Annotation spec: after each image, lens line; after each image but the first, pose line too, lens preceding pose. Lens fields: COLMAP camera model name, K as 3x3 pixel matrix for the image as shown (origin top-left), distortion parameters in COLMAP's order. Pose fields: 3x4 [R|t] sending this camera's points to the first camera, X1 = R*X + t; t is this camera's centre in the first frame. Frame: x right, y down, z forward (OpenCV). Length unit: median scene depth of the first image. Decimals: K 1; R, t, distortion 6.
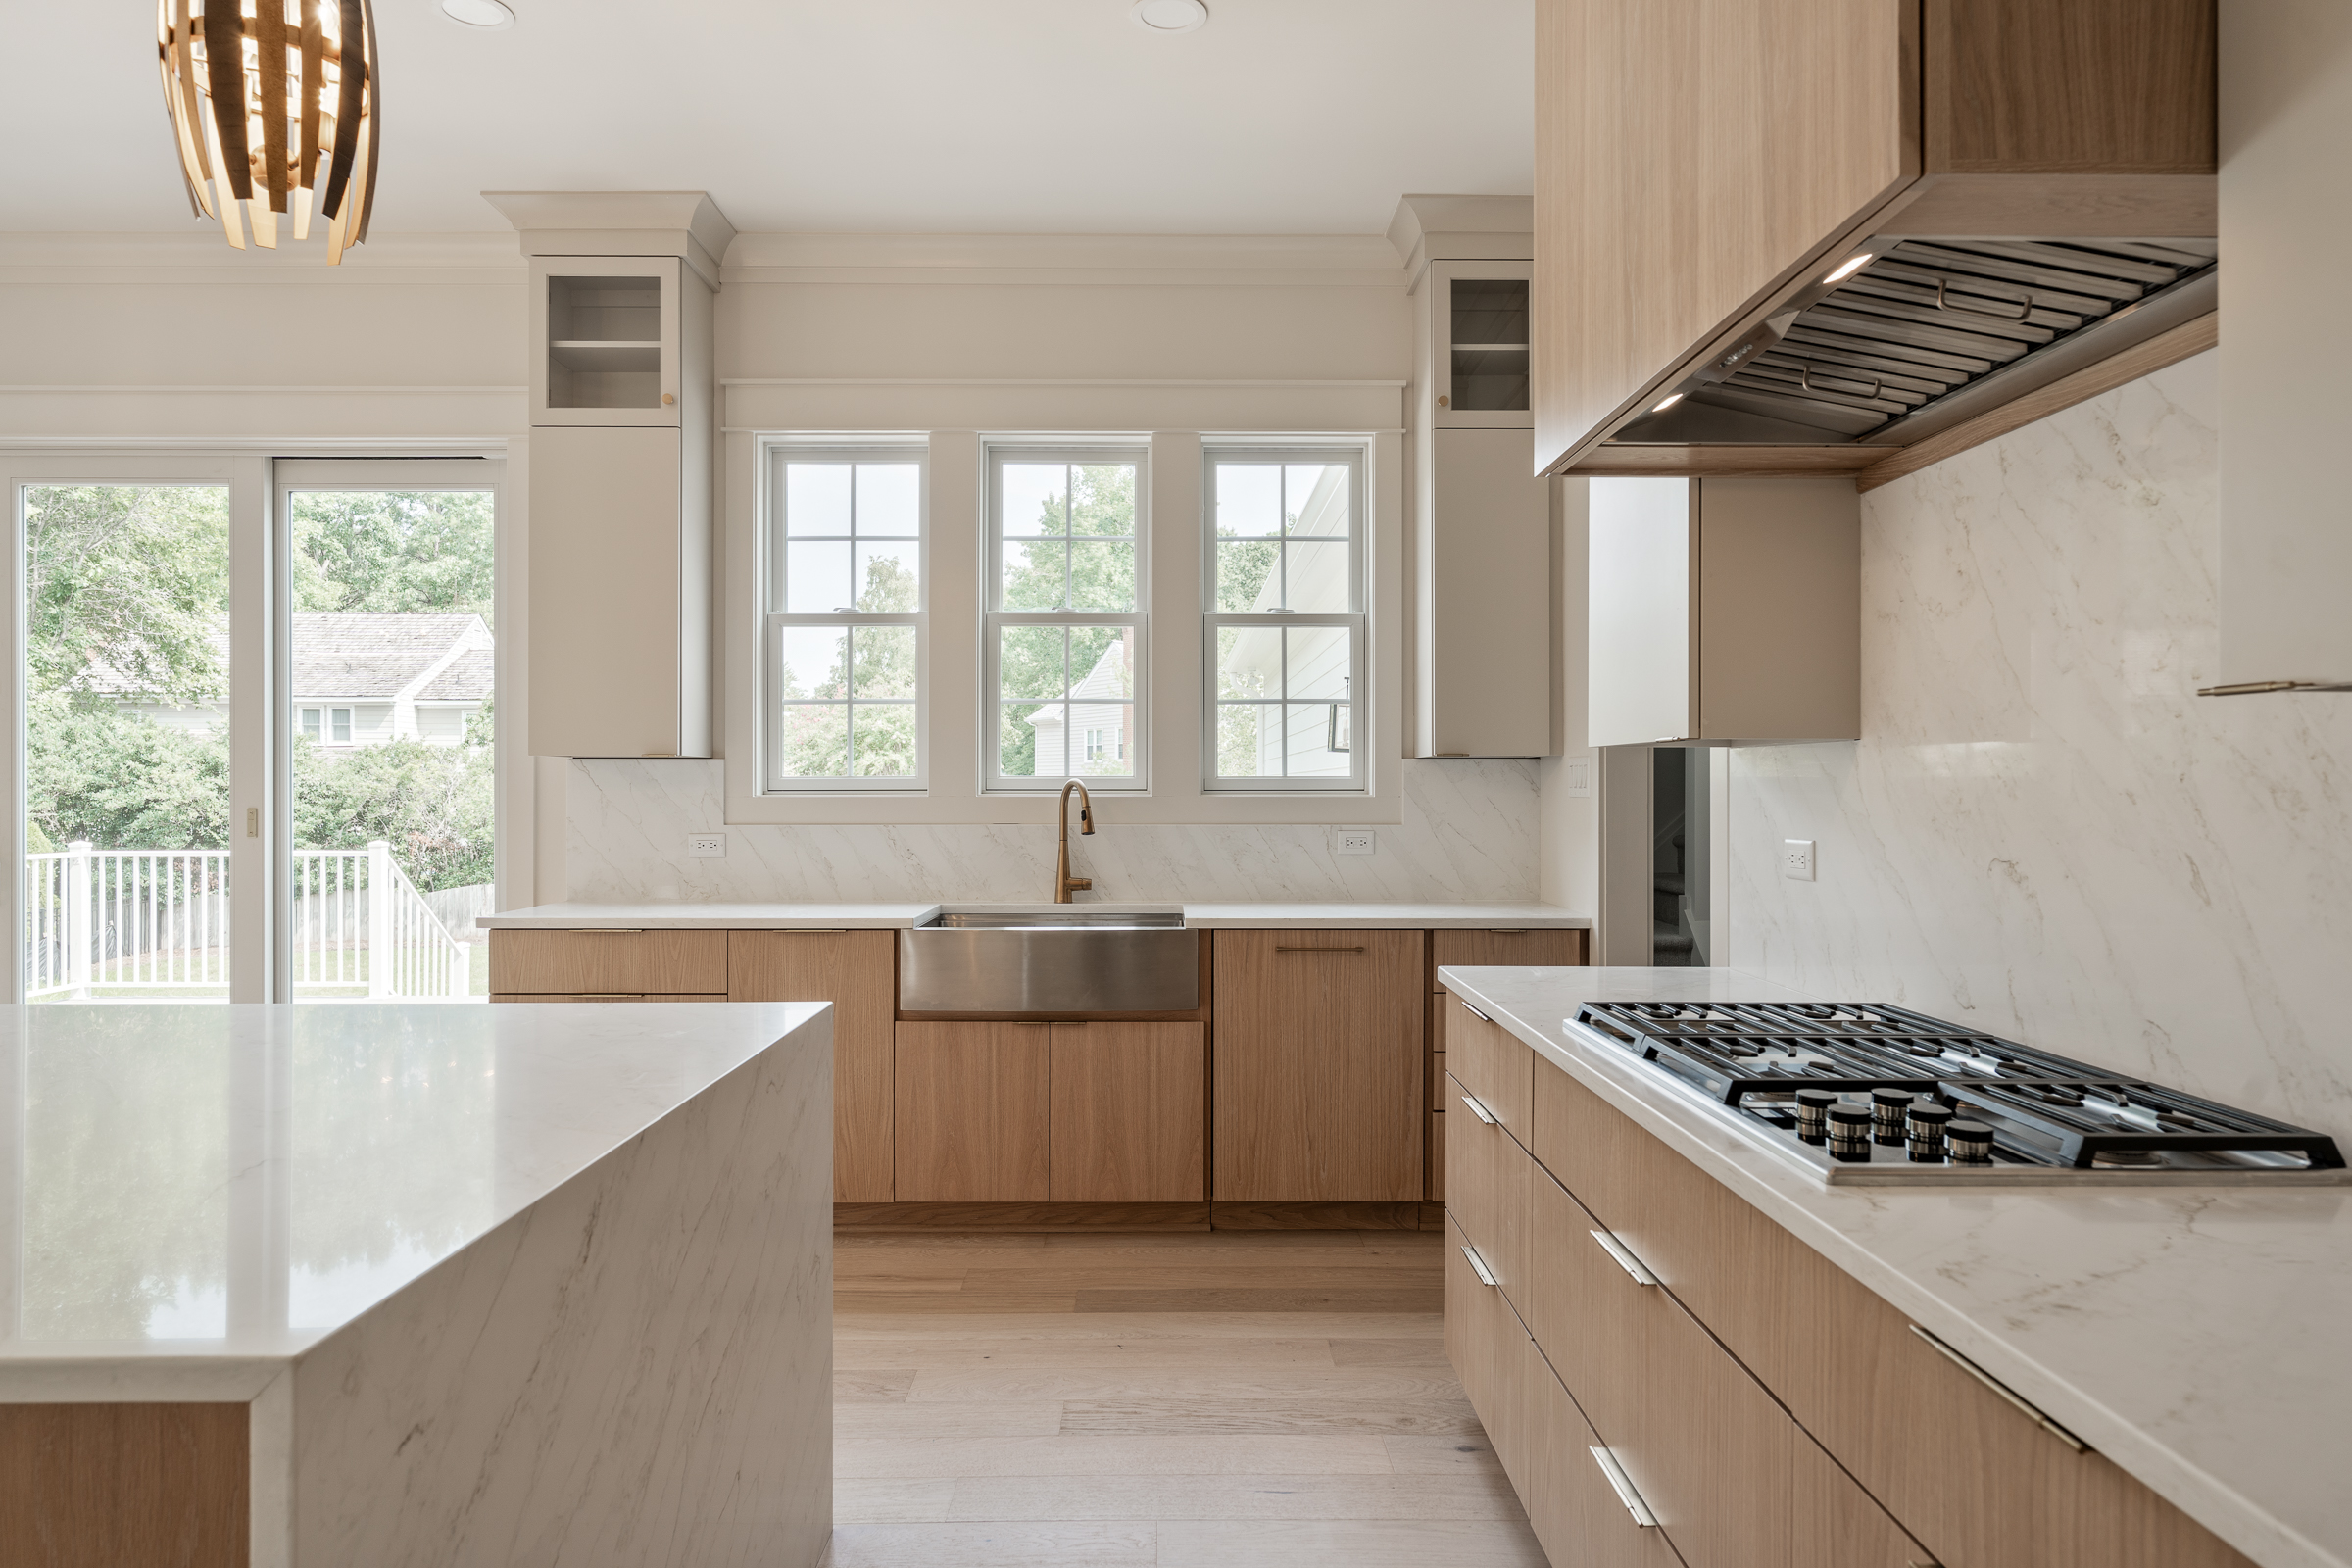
lens RADIAL K [[1433.3, 0, 1176.0], [0, 1433.3, 784.0], [0, 0, 1]] dist [-0.001535, 0.001295]
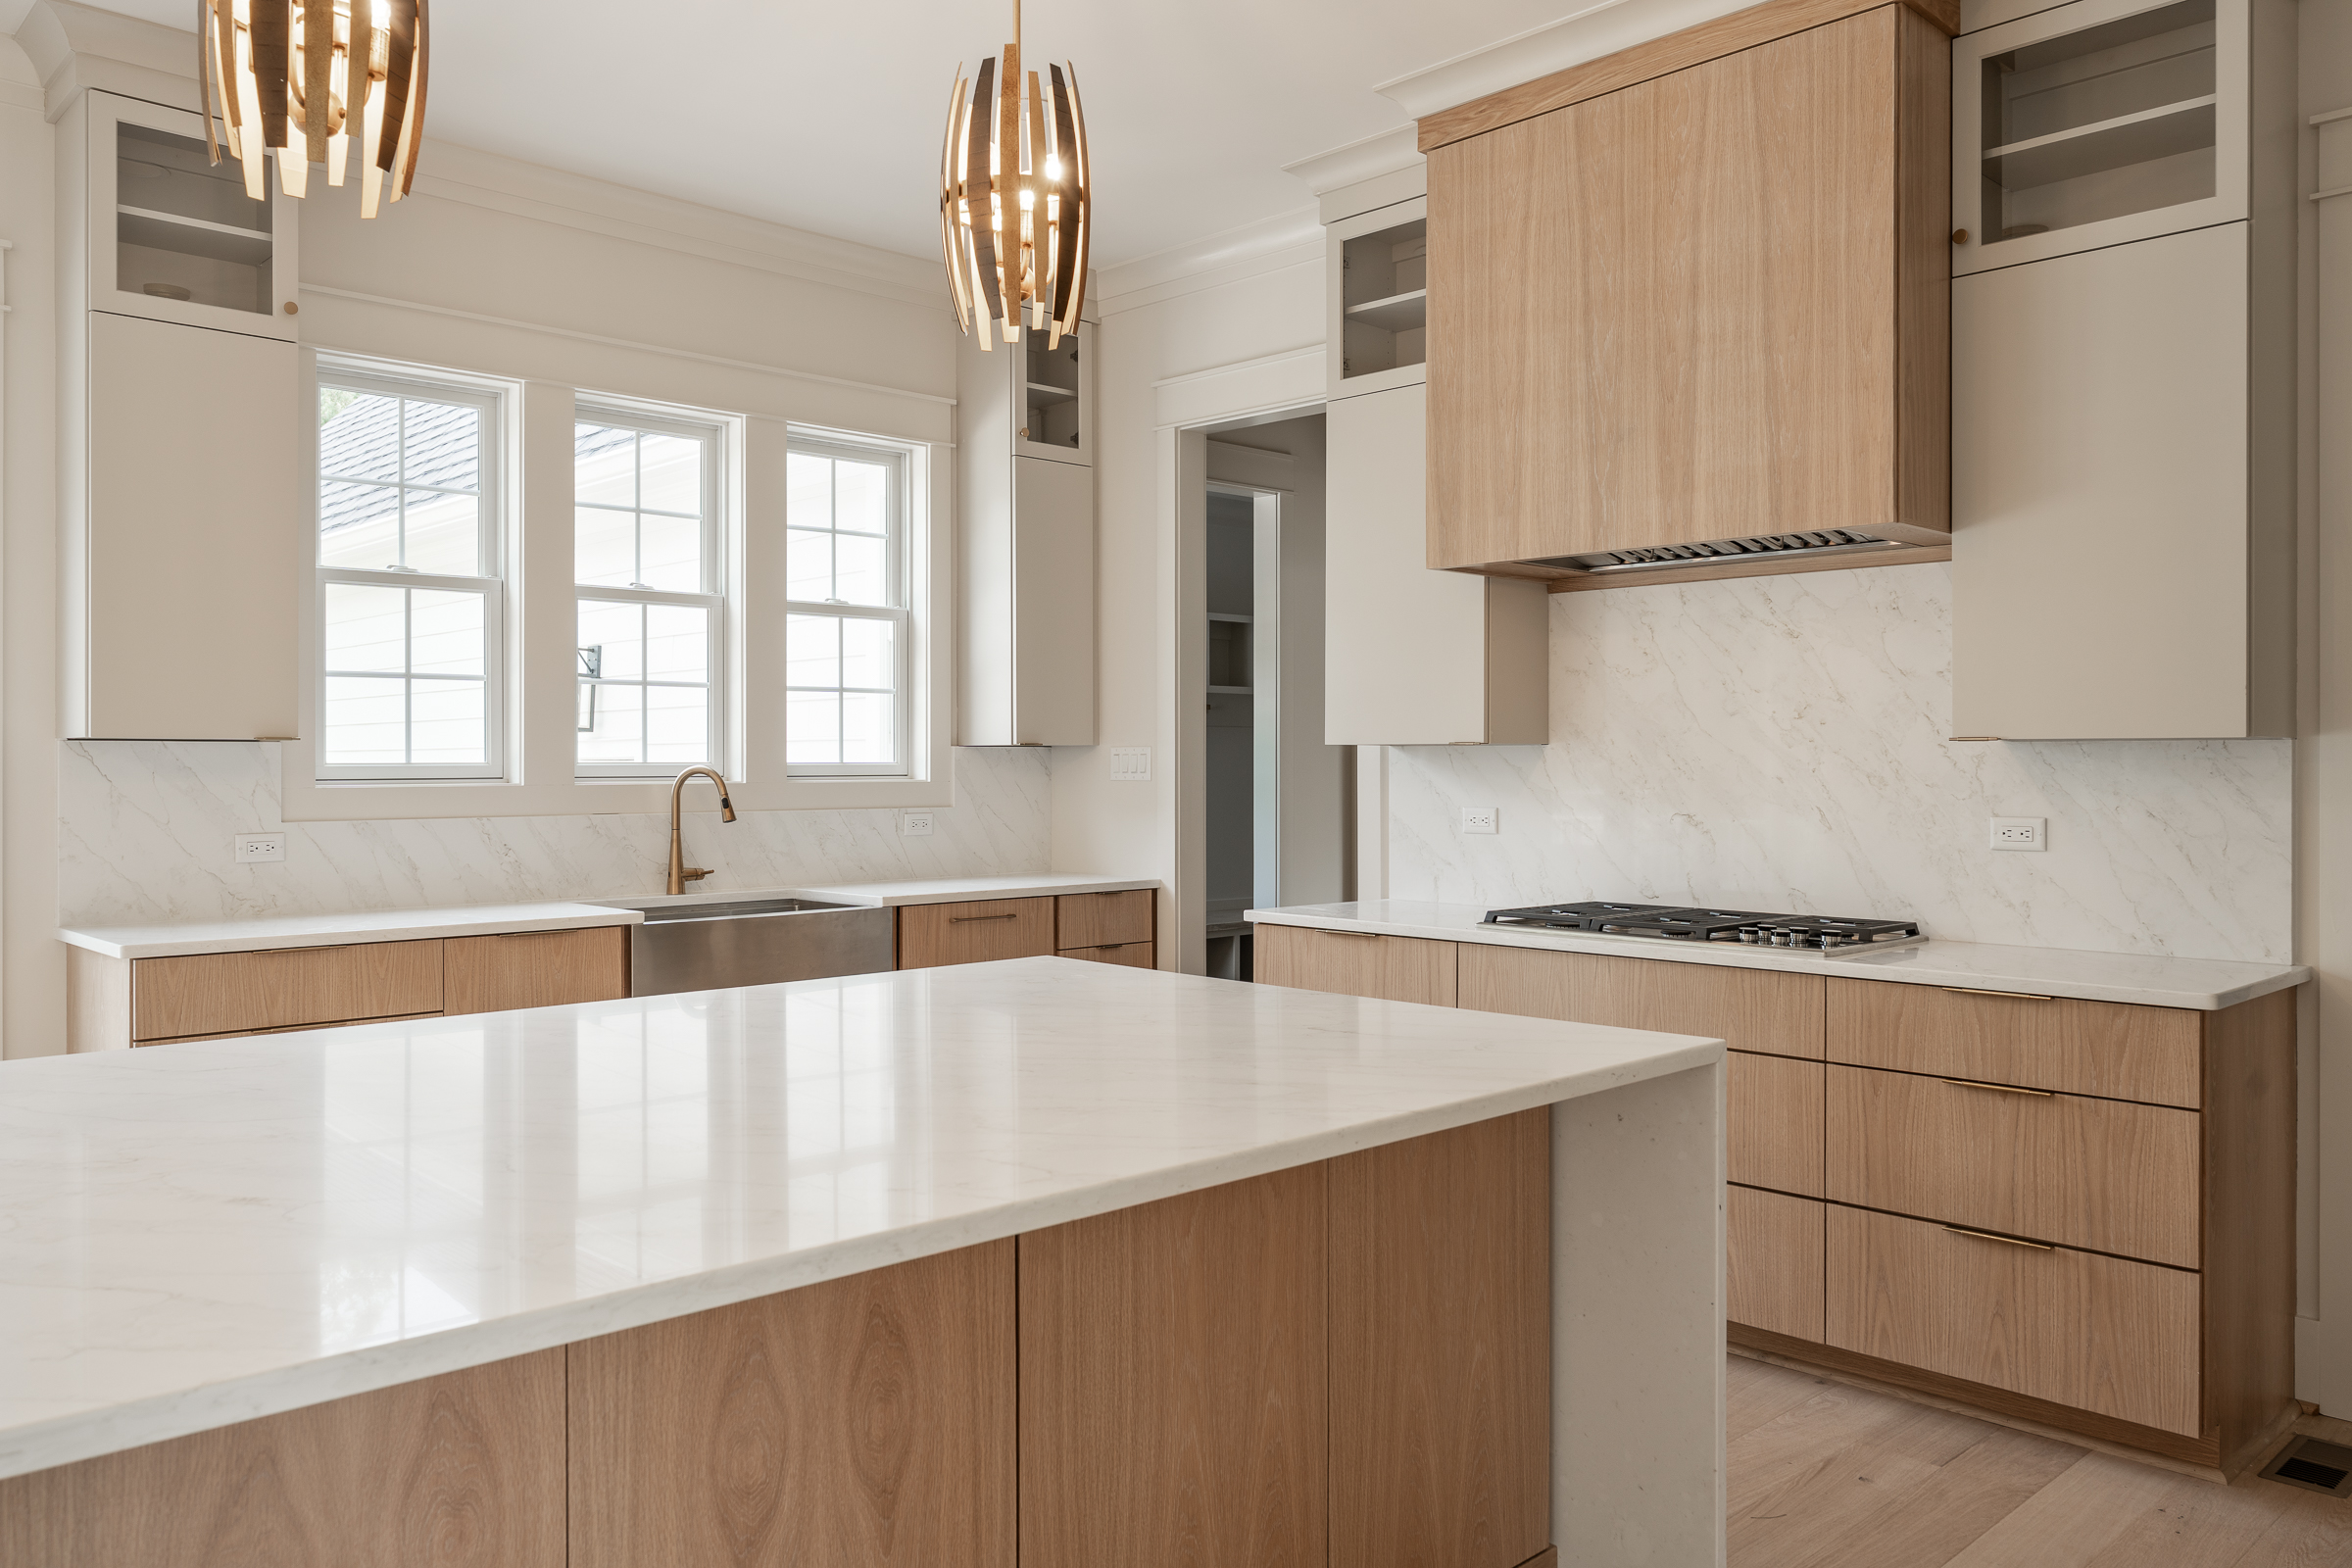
lens RADIAL K [[1714.4, 0, 1176.0], [0, 1714.4, 784.0], [0, 0, 1]] dist [-0.001133, 0.000181]
pose [[0.726238, -0.008750, 0.687388, -0.627858], [0.000971, 0.999931, 0.011704, -0.004398], [-0.687443, -0.007832, 0.726196, -0.065936]]
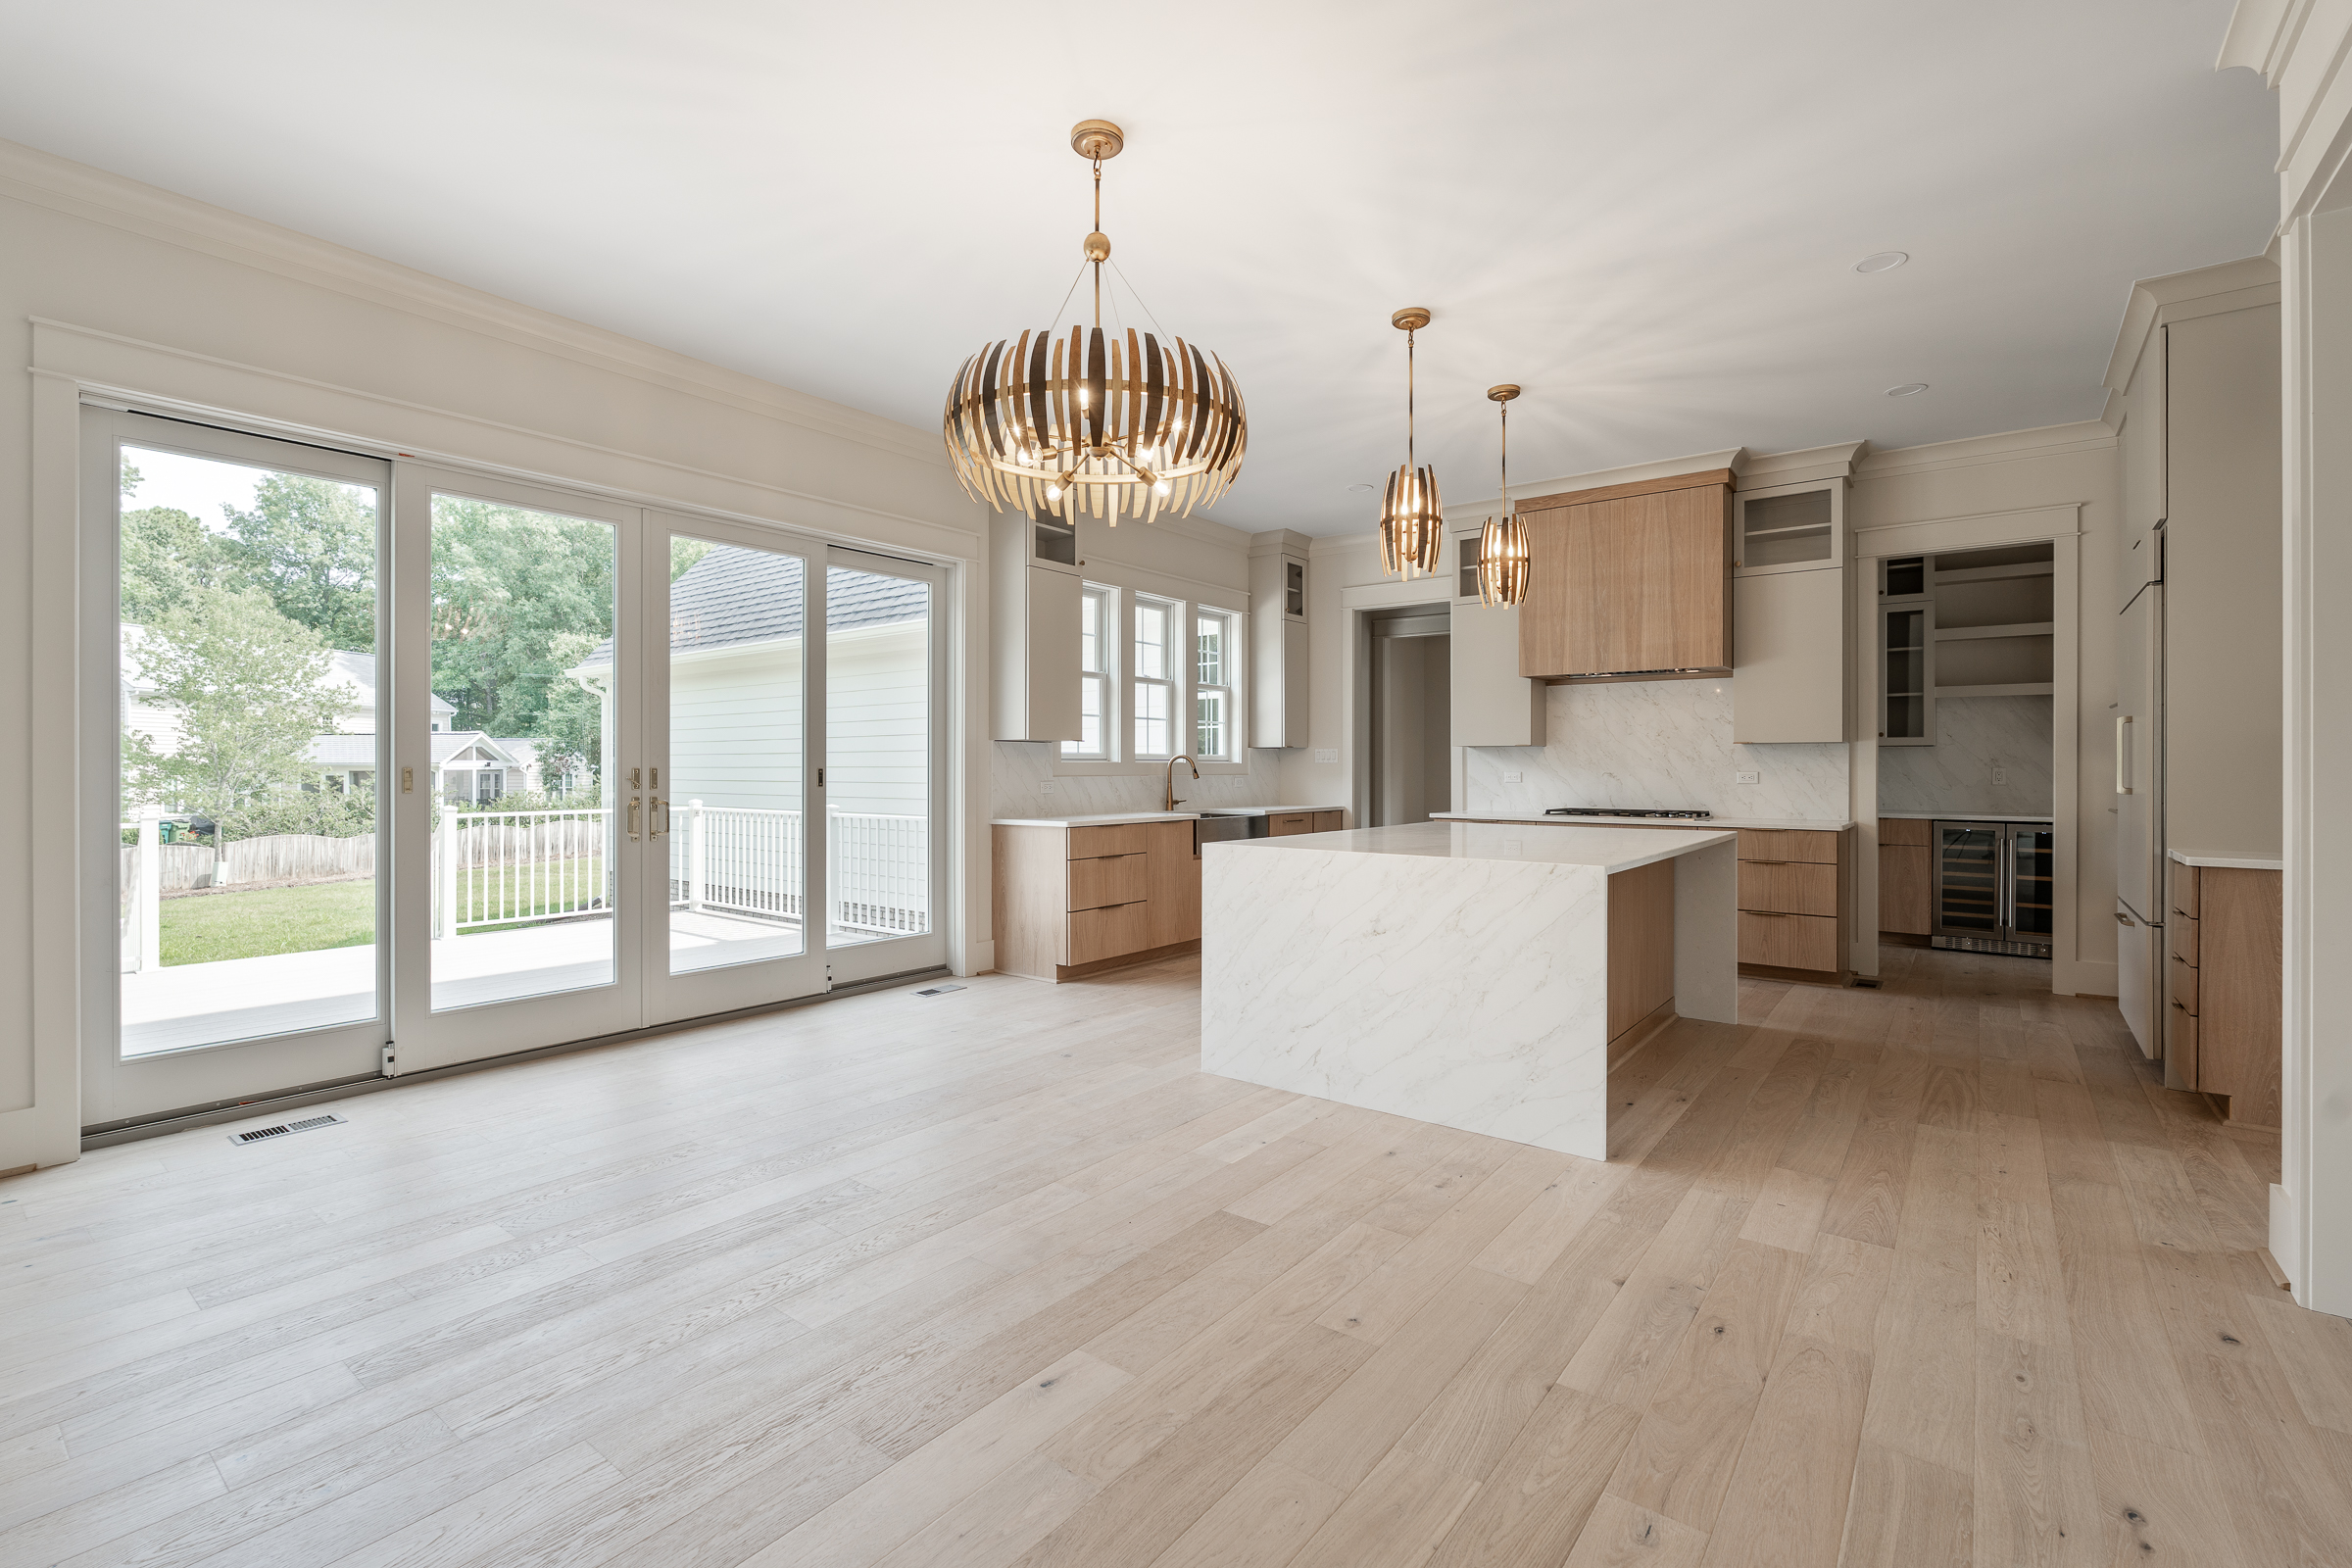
lens RADIAL K [[1043.6, 0, 1173.7], [0, 1043.6, 767.3], [0, 0, 1]] dist [-0.000924, -0.000573]
pose [[0.617626, 0.002436, 0.786468, -1.275845], [-0.001231, 0.999997, -0.002130, 0.017873], [-0.786471, 0.000347, 0.617627, -0.003971]]
